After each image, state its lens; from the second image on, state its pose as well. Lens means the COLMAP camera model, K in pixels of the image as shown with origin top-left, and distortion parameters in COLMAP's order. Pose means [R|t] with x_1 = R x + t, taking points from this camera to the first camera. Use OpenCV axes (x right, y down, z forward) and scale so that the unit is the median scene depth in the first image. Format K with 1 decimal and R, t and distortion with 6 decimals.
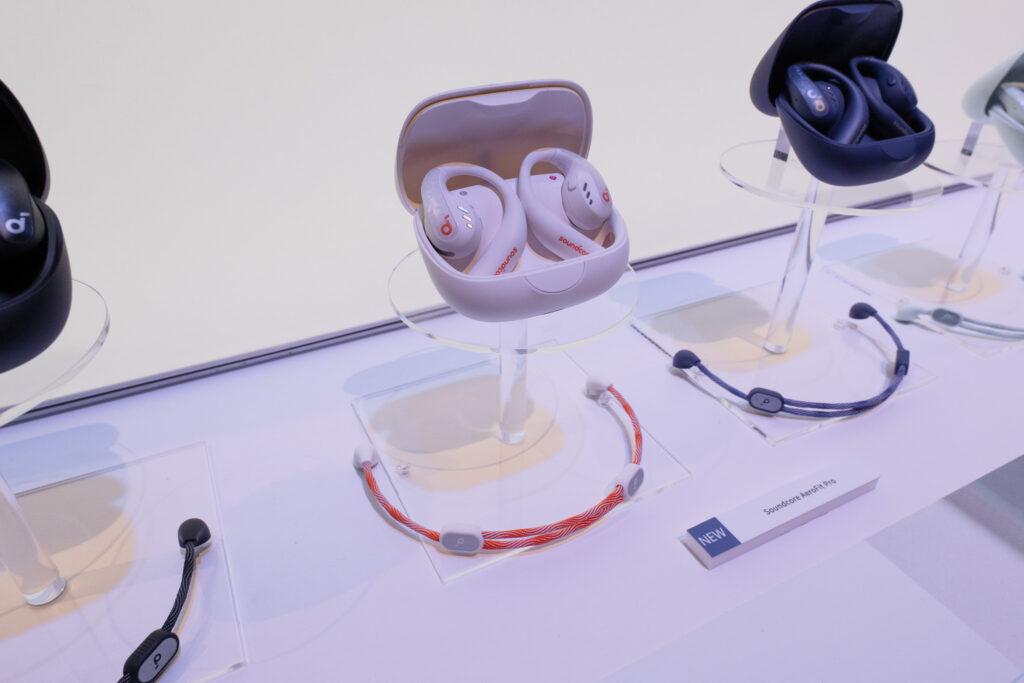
lens RADIAL K [[652.7, 0, 512.0], [0, 652.7, 341.5], [0, 0, 1]] dist [0.000236, 0.001359]
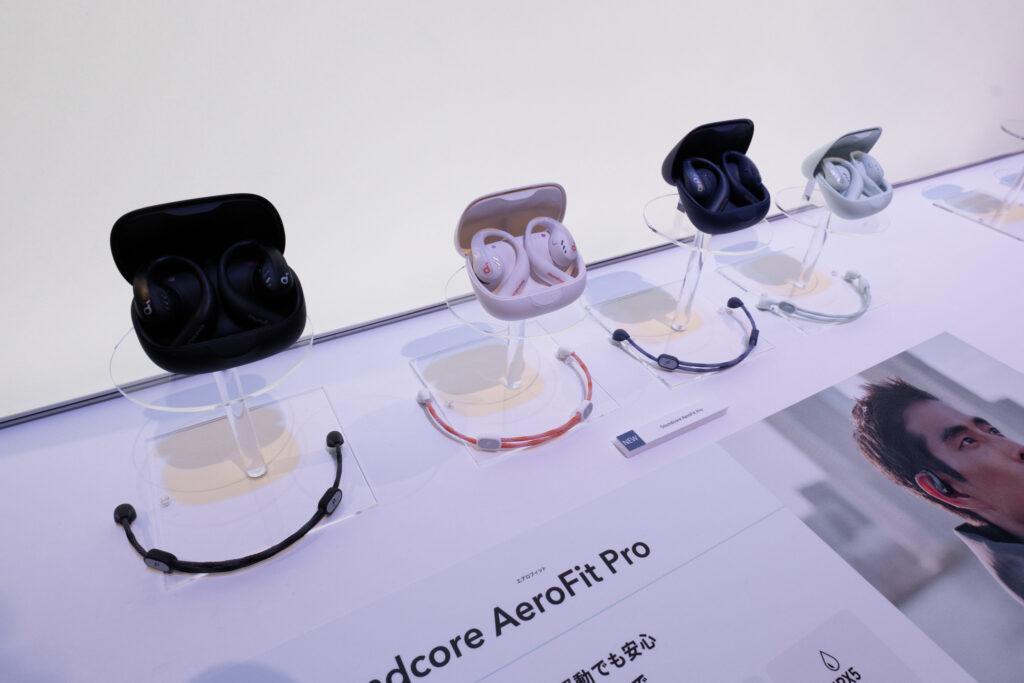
lens RADIAL K [[578.6, 0, 512.0], [0, 578.6, 341.5], [0, 0, 1]] dist [-0.039889, -0.000106]
pose [[0.998453, 0.003890, 0.055467, -0.087767], [-0.007900, 0.997356, 0.072247, -0.068374], [-0.055039, -0.072573, 0.995843, -0.453052]]
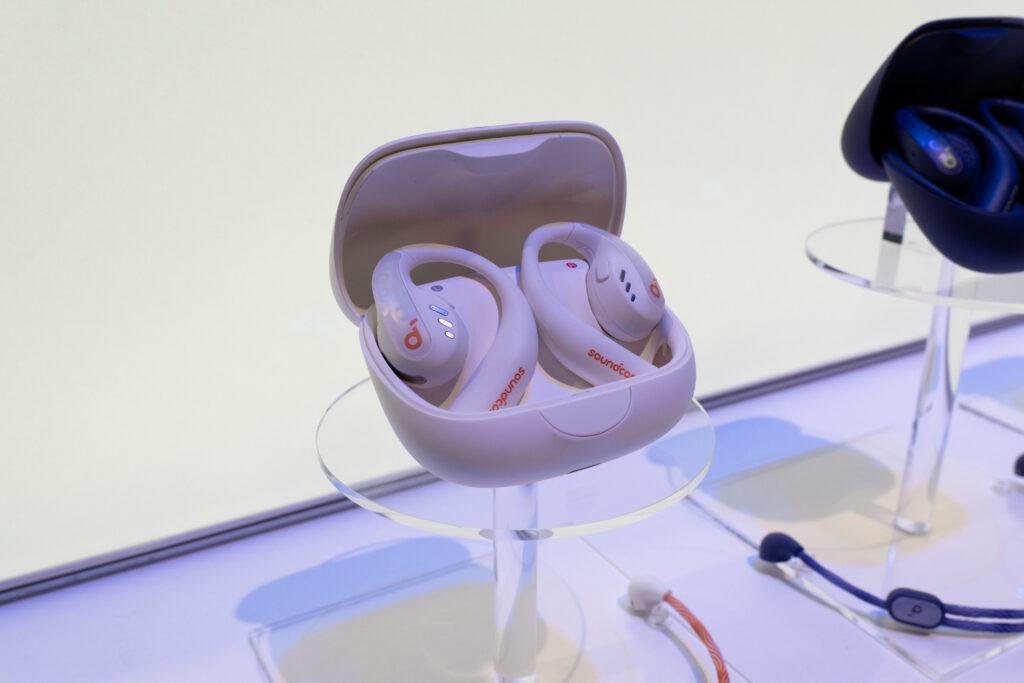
lens RADIAL K [[951.3, 0, 512.0], [0, 951.3, 341.5], [0, 0, 1]] dist [0.000713, -0.007030]
pose [[0.999063, -0.025671, 0.034849, -0.027353], [0.032305, 0.978091, -0.205654, 0.016266], [-0.028806, 0.206587, 0.978004, 0.069867]]
